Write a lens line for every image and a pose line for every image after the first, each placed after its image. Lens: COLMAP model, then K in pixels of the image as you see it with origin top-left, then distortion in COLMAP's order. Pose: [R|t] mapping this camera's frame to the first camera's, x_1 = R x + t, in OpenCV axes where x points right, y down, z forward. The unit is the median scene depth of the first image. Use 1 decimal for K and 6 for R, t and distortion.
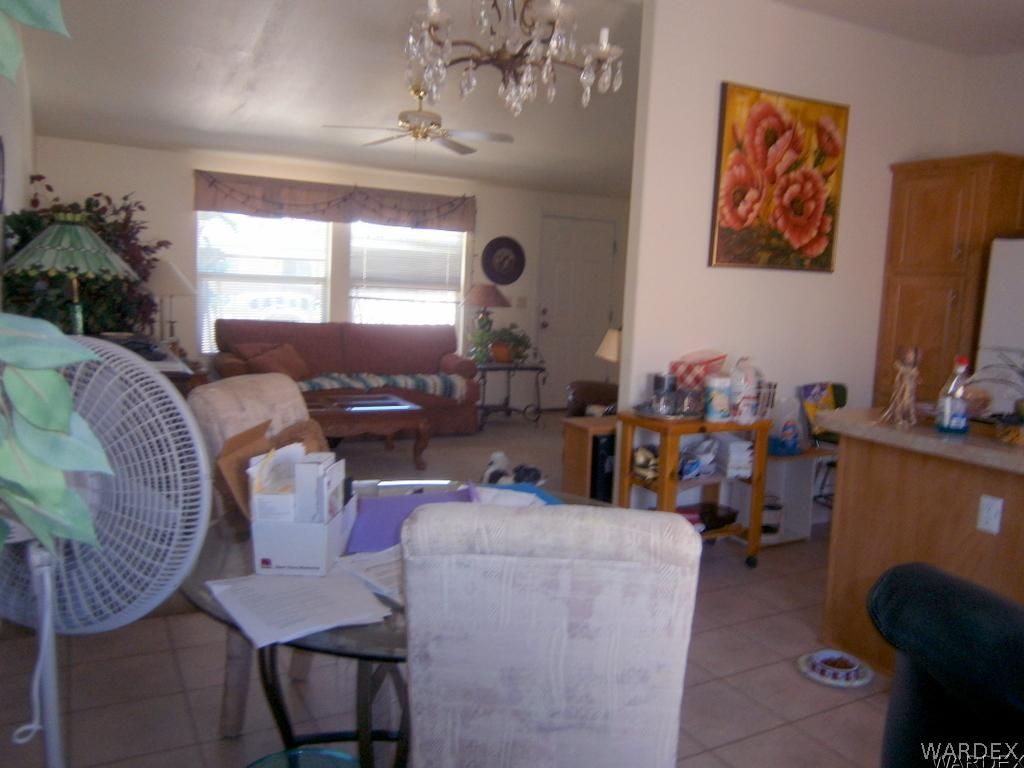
lens RADIAL K [[794.9, 0, 530.8], [0, 794.9, 385.4], [0, 0, 1]] dist [-0.001478, 0.002775]
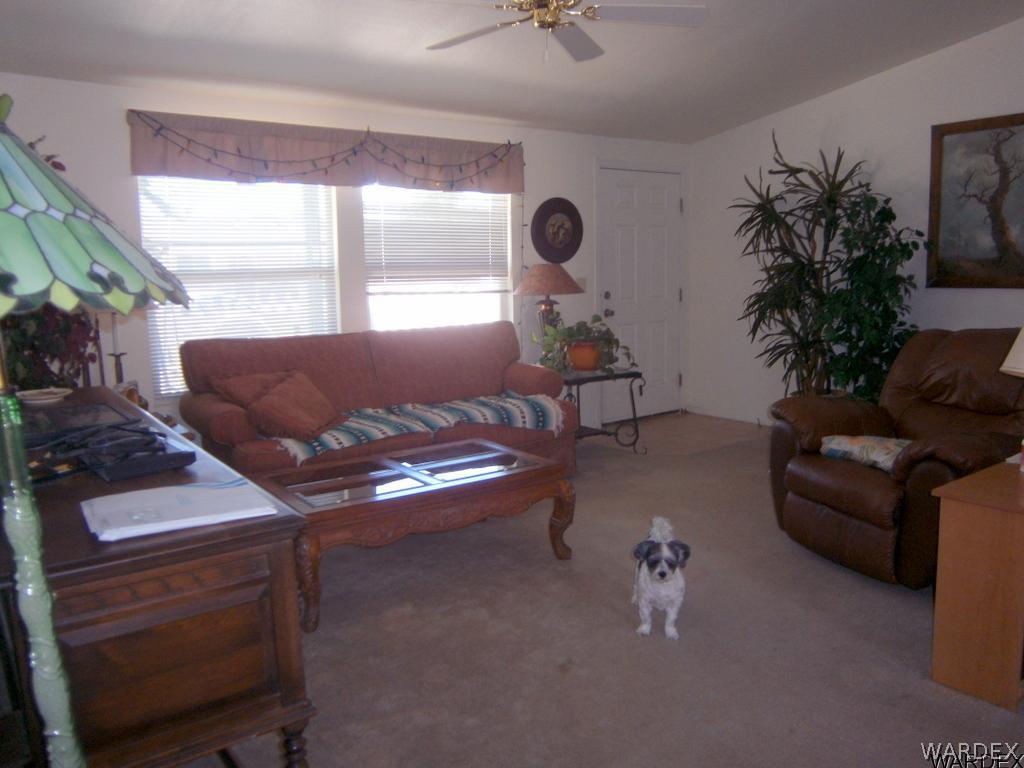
lens RADIAL K [[772.7, 0, 512.0], [0, 772.7, 384.0], [0, 0, 1]] dist [0.000759, 0.001460]
pose [[0.989199, -0.083022, 0.120796, -0.190386], [0.079411, 0.996248, 0.034418, -0.045913], [-0.123201, -0.024454, 0.992080, 0.310265]]
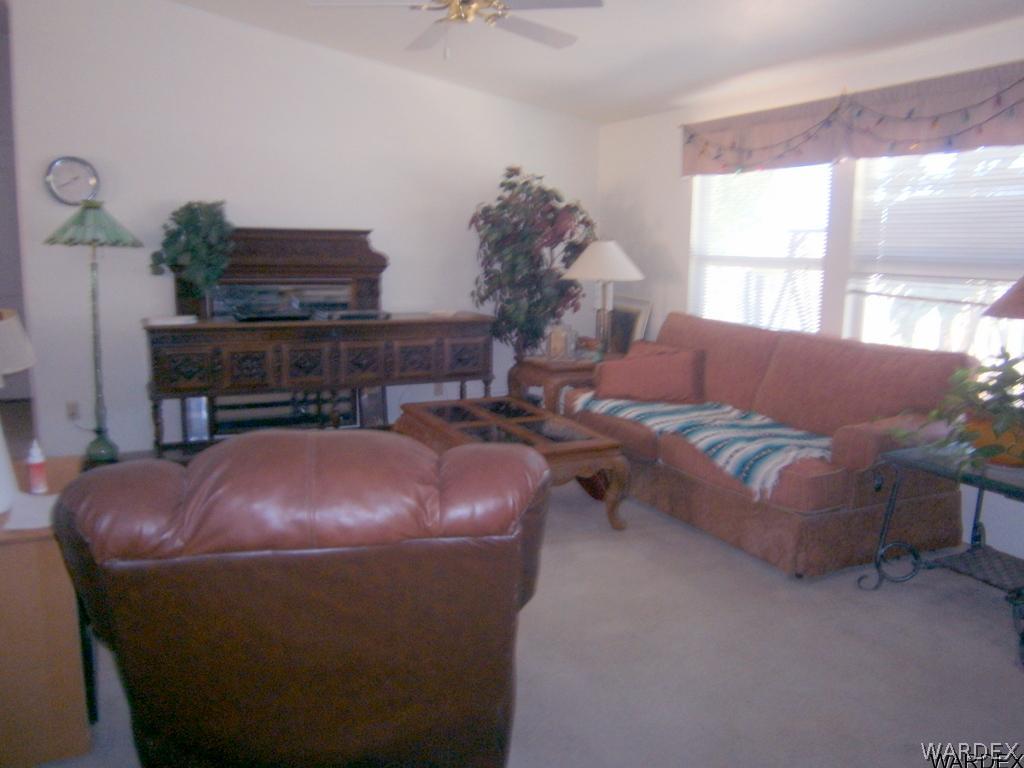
lens RADIAL K [[794.9, 0, 530.8], [0, 794.9, 385.4], [0, 0, 1]] dist [-0.001478, 0.002775]
pose [[-0.038616, 0.122749, -0.991686, 0.363310], [-0.154972, 0.979683, 0.127298, -0.082301], [0.987164, 0.158599, -0.018809, 0.795327]]
